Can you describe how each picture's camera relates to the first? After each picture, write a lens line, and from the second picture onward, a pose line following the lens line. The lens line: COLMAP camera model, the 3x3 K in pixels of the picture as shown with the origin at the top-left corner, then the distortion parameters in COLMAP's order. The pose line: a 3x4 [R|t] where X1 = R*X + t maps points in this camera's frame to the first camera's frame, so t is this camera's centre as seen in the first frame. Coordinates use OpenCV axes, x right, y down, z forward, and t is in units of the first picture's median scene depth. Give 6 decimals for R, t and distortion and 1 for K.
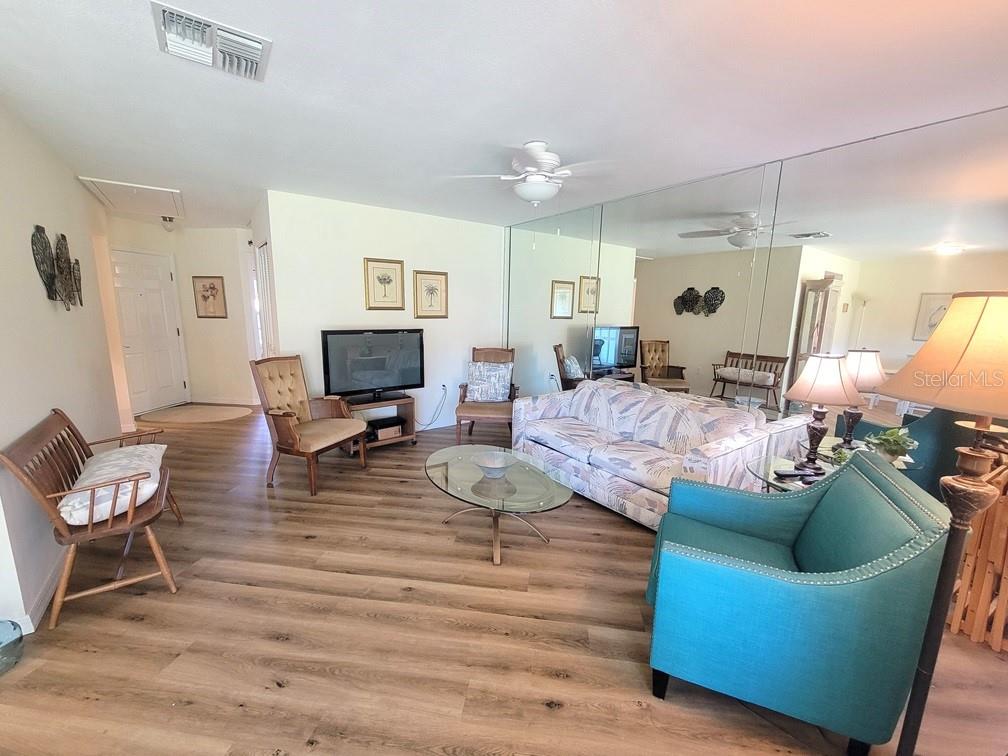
lens RADIAL K [[407.0, 0, 503.2], [0, 407.0, 383.2], [0, 0, 1]] dist [0.000817, 0.000023]
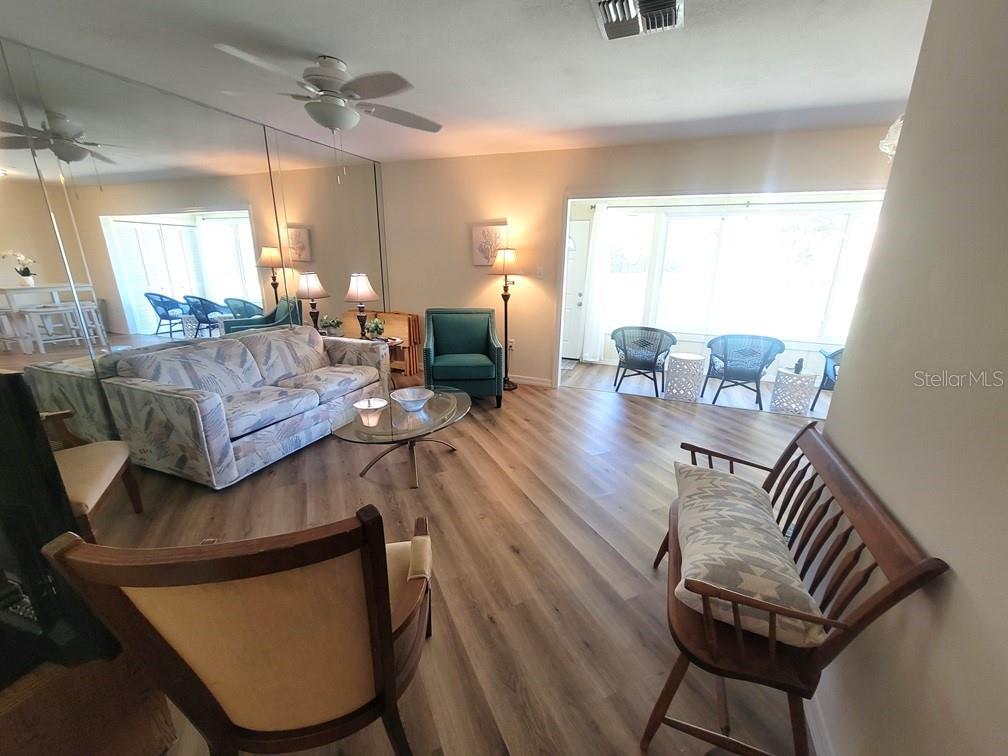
lens RADIAL K [[407.0, 0, 503.2], [0, 407.0, 383.2], [0, 0, 1]] dist [0.000817, 0.000023]
pose [[-0.525962, -0.273799, 0.805231, -0.845860], [0.136172, 0.907442, 0.397499, -0.194847], [-0.839536, 0.318720, -0.439996, 1.056776]]
